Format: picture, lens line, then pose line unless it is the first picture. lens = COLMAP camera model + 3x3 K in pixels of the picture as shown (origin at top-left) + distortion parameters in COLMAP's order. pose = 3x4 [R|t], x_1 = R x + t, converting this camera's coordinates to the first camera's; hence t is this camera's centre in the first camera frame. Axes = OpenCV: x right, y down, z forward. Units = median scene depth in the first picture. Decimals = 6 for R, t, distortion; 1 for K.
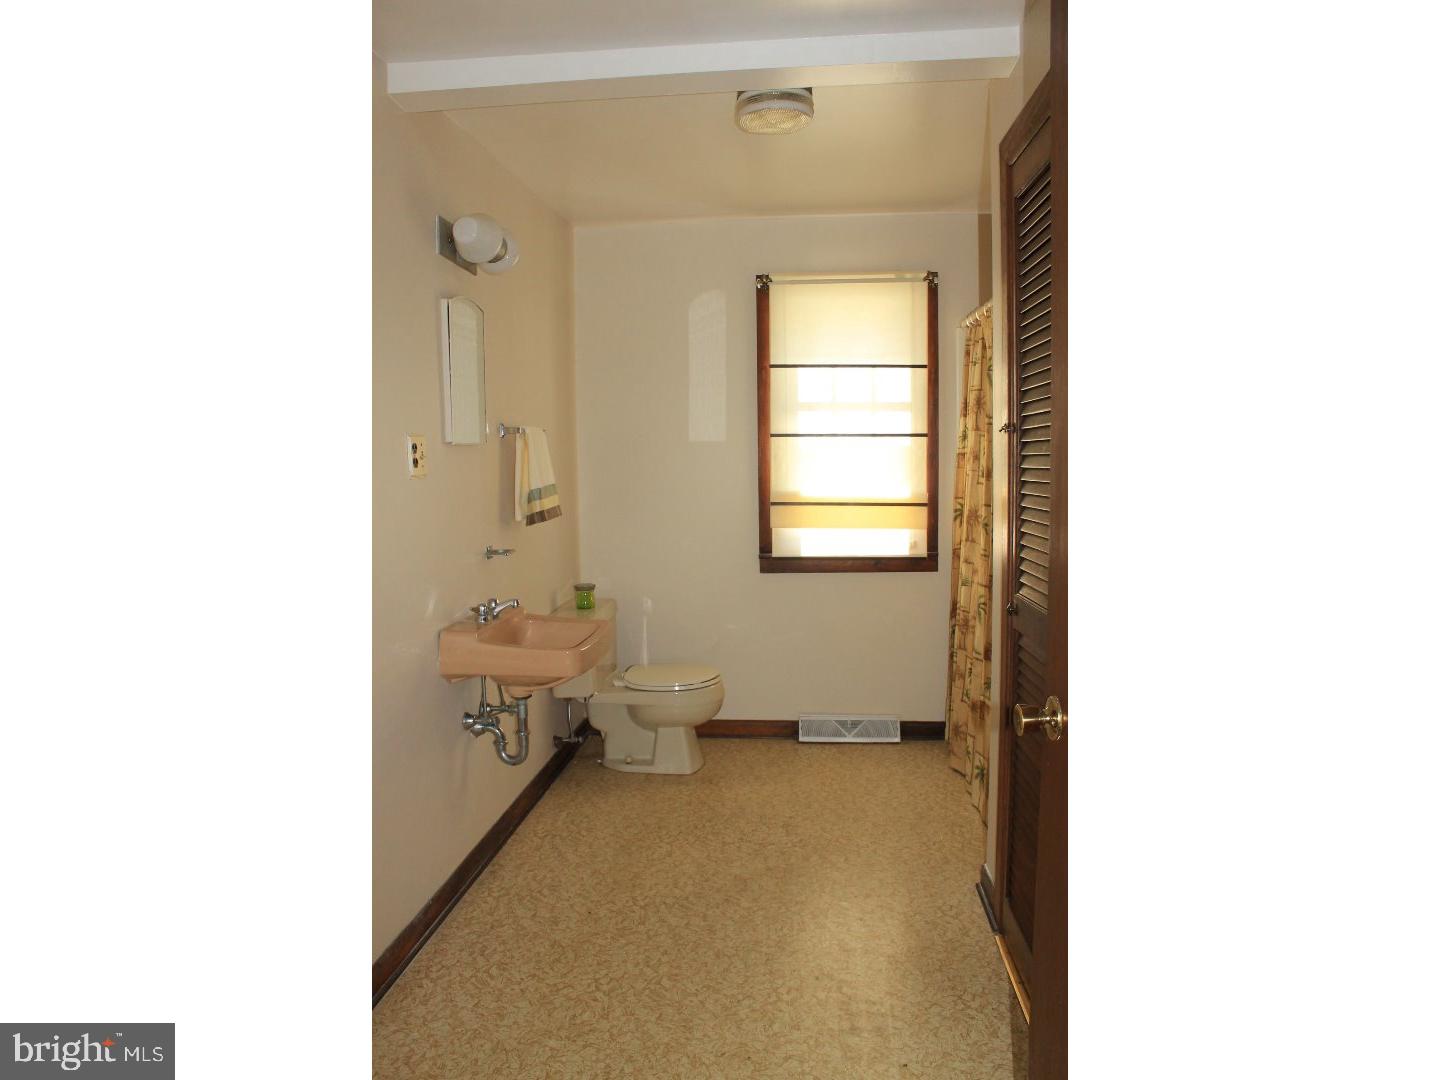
lens RADIAL K [[1241.6, 0, 720.0], [0, 1241.6, 540.0], [0, 0, 1]] dist [-0.133836, 0.126240]
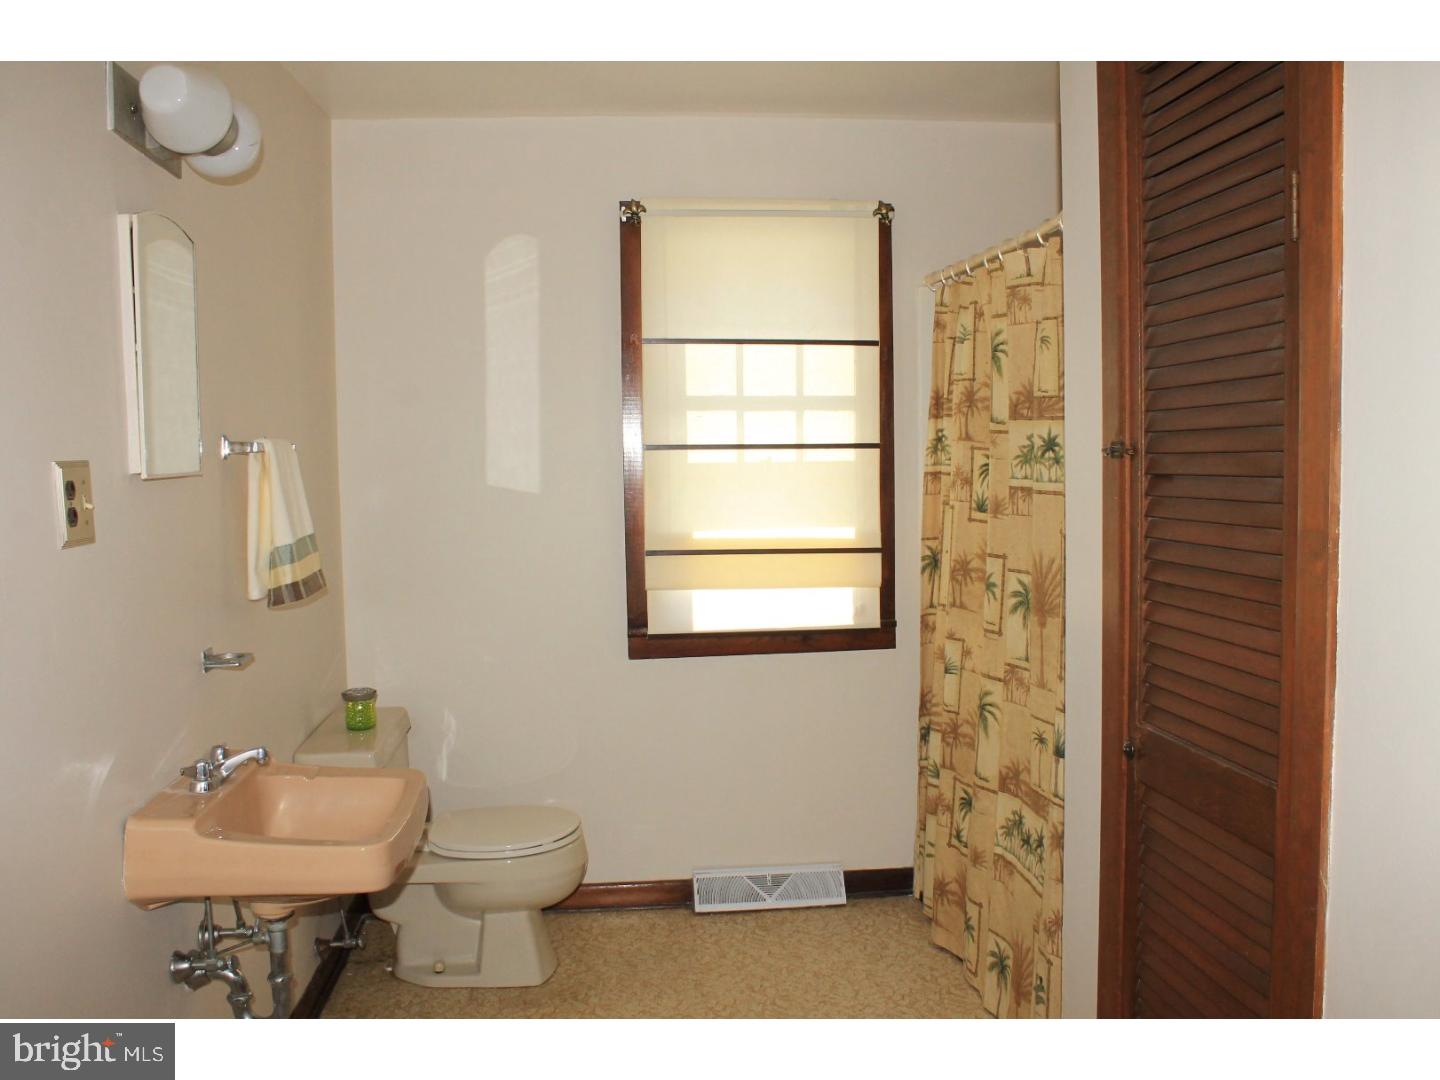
lens RADIAL K [[1377.7, 0, 719.9], [0, 1377.7, 514.9], [0, 0, 1]] dist [-0.163547, 0.175678]
pose [[0.976958, -0.016863, 0.212766, -0.075884], [0.020466, 0.999682, -0.014743, -0.038554], [-0.212450, 0.018758, 0.976992, 0.294329]]
